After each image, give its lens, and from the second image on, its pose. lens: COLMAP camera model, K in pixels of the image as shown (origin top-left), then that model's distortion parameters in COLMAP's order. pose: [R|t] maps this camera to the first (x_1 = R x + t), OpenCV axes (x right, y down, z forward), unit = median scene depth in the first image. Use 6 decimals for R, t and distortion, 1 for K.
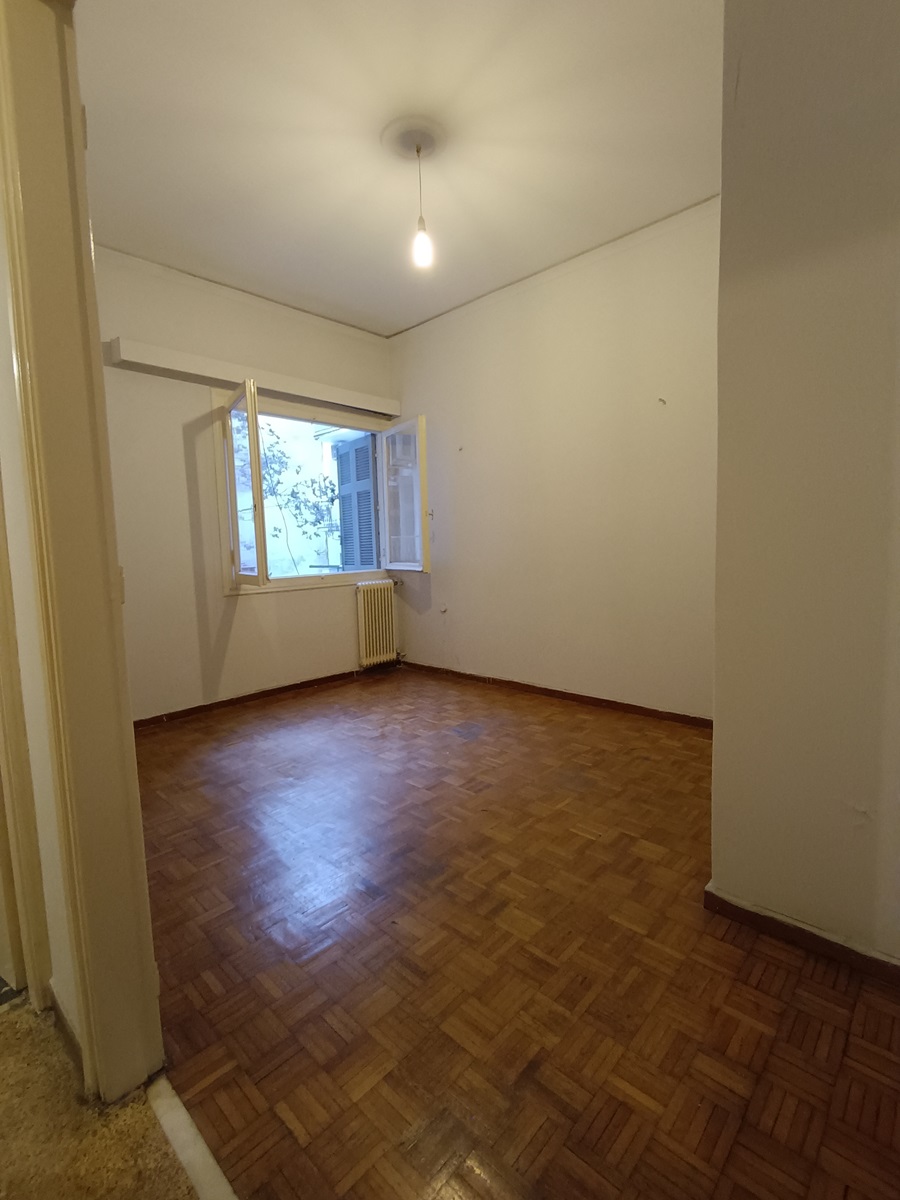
lens RADIAL K [[548.3, 0, 462.5], [0, 548.3, 594.3], [0, 0, 1]] dist [-0.005224, -0.003712]
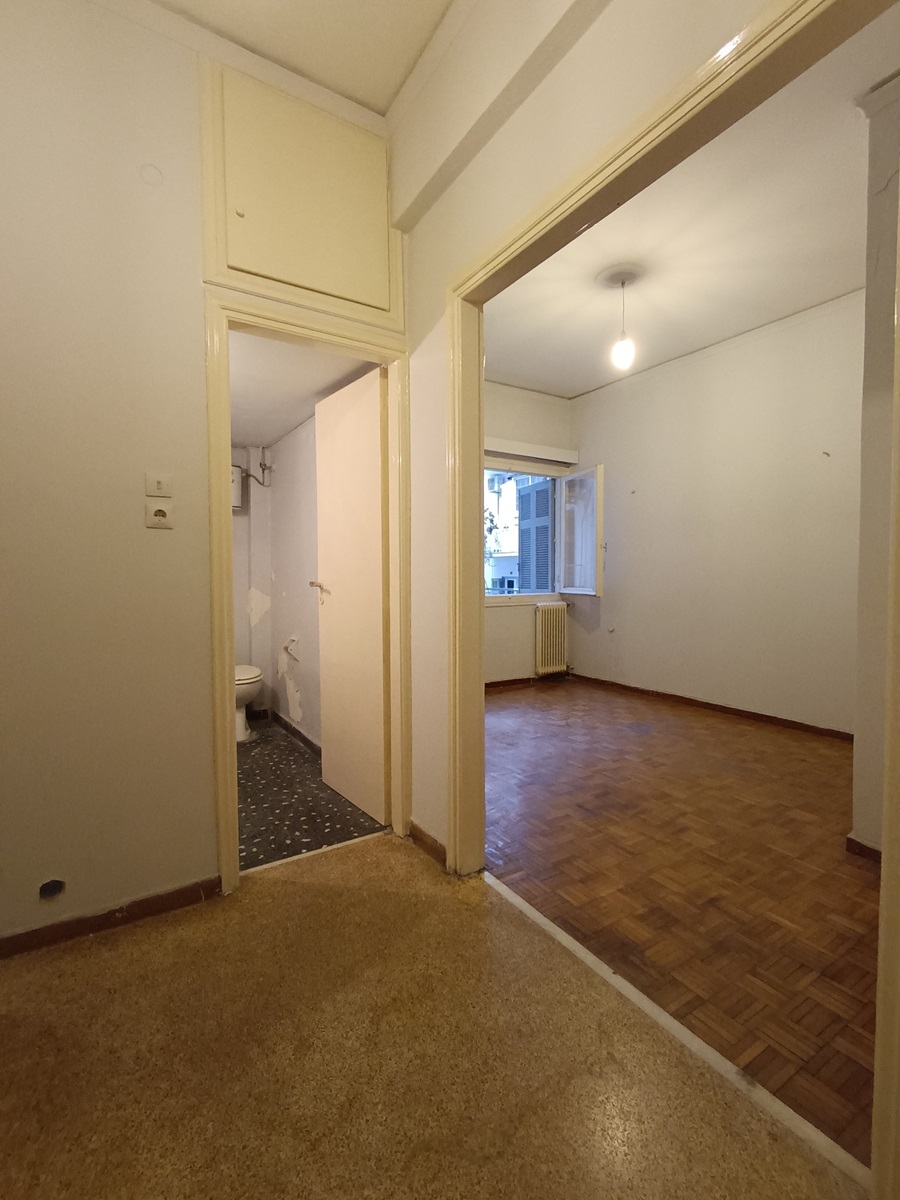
lens RADIAL K [[548.3, 0, 458.8], [0, 548.3, 591.1], [0, 0, 1]] dist [-0.005224, -0.003712]
pose [[0.966335, 0.033646, -0.255078, -0.101912], [-0.047294, 0.997748, -0.047562, 0.033662], [0.252903, 0.058024, 0.965750, -0.374268]]
